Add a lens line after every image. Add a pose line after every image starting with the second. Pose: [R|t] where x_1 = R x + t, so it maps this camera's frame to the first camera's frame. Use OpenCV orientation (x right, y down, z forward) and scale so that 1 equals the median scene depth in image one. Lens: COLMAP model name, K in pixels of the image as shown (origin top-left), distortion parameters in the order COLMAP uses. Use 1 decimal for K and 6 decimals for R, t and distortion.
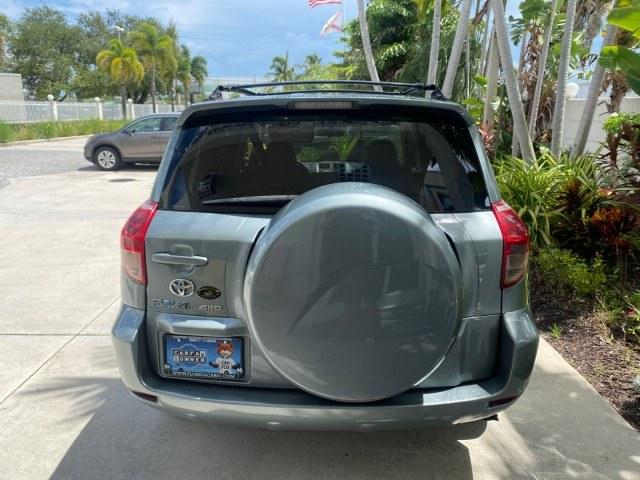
lens RADIAL K [[492.6, 0, 322.0], [0, 492.6, 240.9], [0, 0, 1]] dist [0.015648, -0.015804]
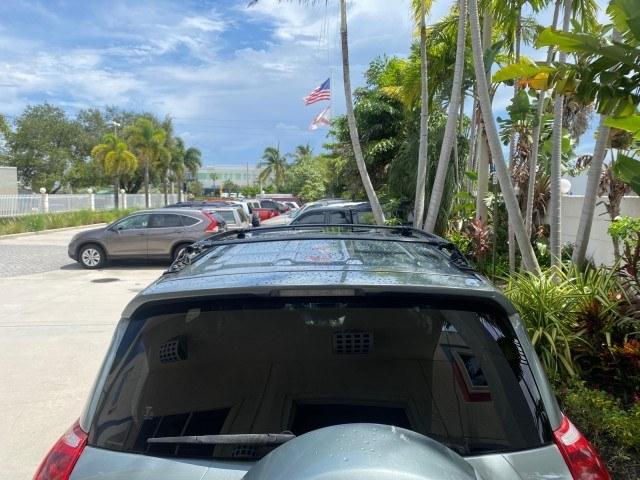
lens RADIAL K [[492.6, 0, 320.2], [0, 492.6, 240.1], [0, 0, 1]] dist [0.015648, -0.015804]
pose [[0.999814, -0.012805, 0.014457, -0.000380], [0.015011, 0.986253, -0.164560, -0.046956], [-0.012151, 0.164746, 0.986261, 0.049271]]
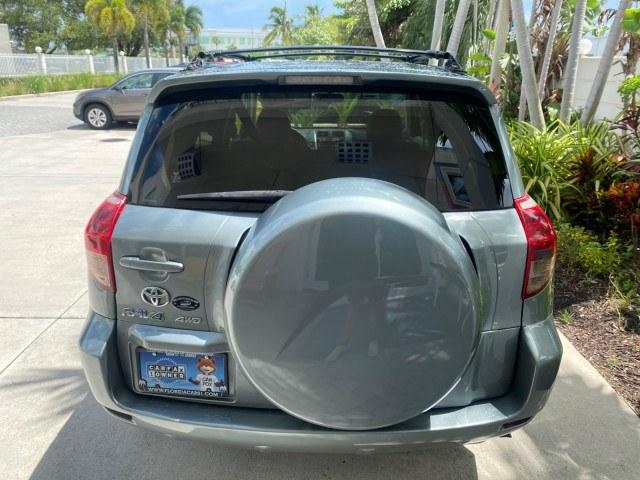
lens RADIAL K [[492.6, 0, 324.5], [0, 492.6, 241.8], [0, 0, 1]] dist [0.015648, -0.015804]
pose [[0.999972, 0.003875, 0.006437, 0.001404], [-0.004423, 0.996174, 0.087282, -0.014855], [-0.006074, -0.087308, 0.996163, 0.027307]]
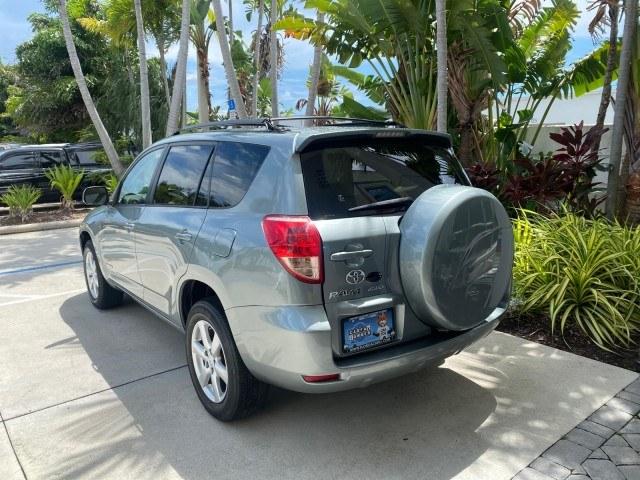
lens RADIAL K [[492.6, 0, 322.7], [0, 492.6, 239.3], [0, 0, 1]] dist [0.015648, -0.015804]
pose [[0.772773, -0.128006, 0.621640, -0.211947], [0.171558, 0.985119, -0.010415, -0.000229], [-0.611056, 0.114696, 0.783234, 0.011630]]
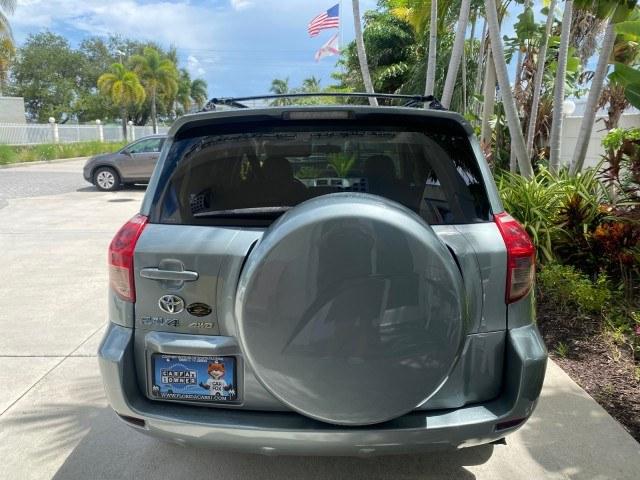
lens RADIAL K [[492.6, 0, 320.6], [0, 492.6, 238.0], [0, 0, 1]] dist [0.015648, -0.015804]
pose [[0.999979, -0.006301, -0.001725, 0.001346], [0.006215, 0.998921, -0.046021, 0.002366], [0.002013, 0.046009, 0.998939, 0.007866]]
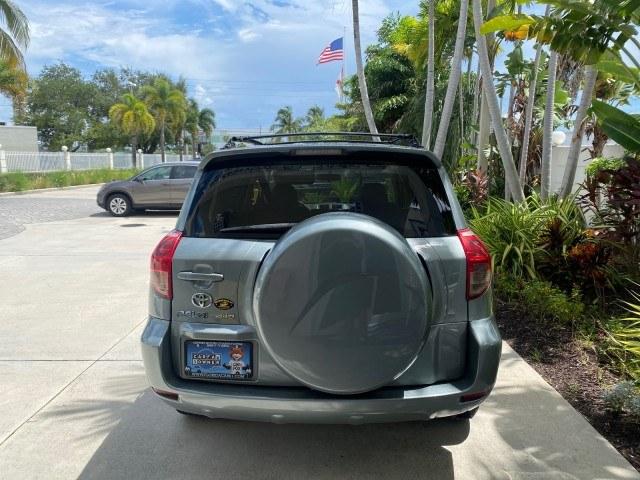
lens RADIAL K [[492.6, 0, 322.2], [0, 492.6, 236.9], [0, 0, 1]] dist [0.015648, -0.015804]
pose [[0.999954, -0.005627, -0.007745, 0.003987], [0.004813, 0.994833, -0.101415, 0.012239], [0.008276, 0.101373, 0.994814, -0.040834]]
